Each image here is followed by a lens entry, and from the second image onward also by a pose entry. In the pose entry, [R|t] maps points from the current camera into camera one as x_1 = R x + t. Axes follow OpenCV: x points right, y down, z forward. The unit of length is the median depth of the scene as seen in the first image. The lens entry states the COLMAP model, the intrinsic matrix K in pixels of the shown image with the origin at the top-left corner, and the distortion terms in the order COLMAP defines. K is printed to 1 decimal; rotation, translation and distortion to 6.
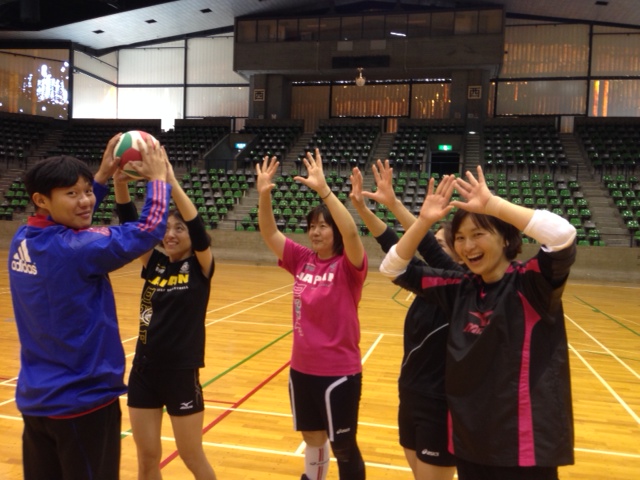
lens RADIAL K [[578.8, 0, 320.0], [0, 578.8, 240.0], [0, 0, 1]] dist [0.138154, -0.236669]
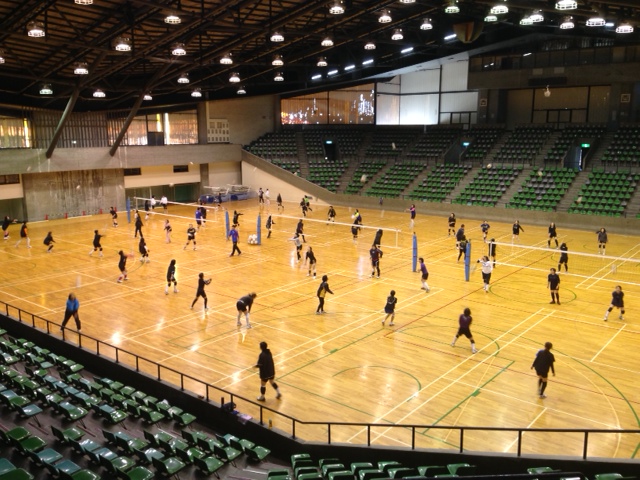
lens RADIAL K [[578.8, 0, 320.0], [0, 578.8, 240.0], [0, 0, 1]] dist [0.138154, -0.236669]
pose [[0.898144, 0.043197, -0.437574, 0.225034], [0.024804, 0.988600, 0.148505, -0.127457], [0.439001, -0.144233, 0.886834, -0.723948]]
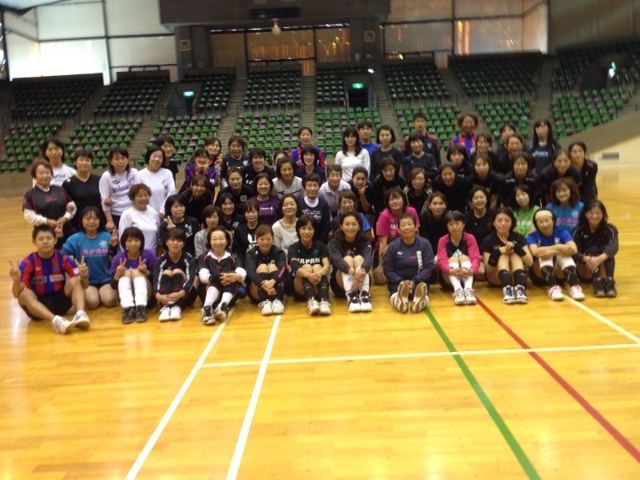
lens RADIAL K [[578.8, 0, 320.0], [0, 578.8, 240.0], [0, 0, 1]] dist [0.138154, -0.236669]
pose [[0.971247, -0.118932, 0.206238, -0.134916], [0.094012, 0.987474, 0.126713, 0.004561], [-0.218725, -0.103681, 0.970263, -0.205708]]
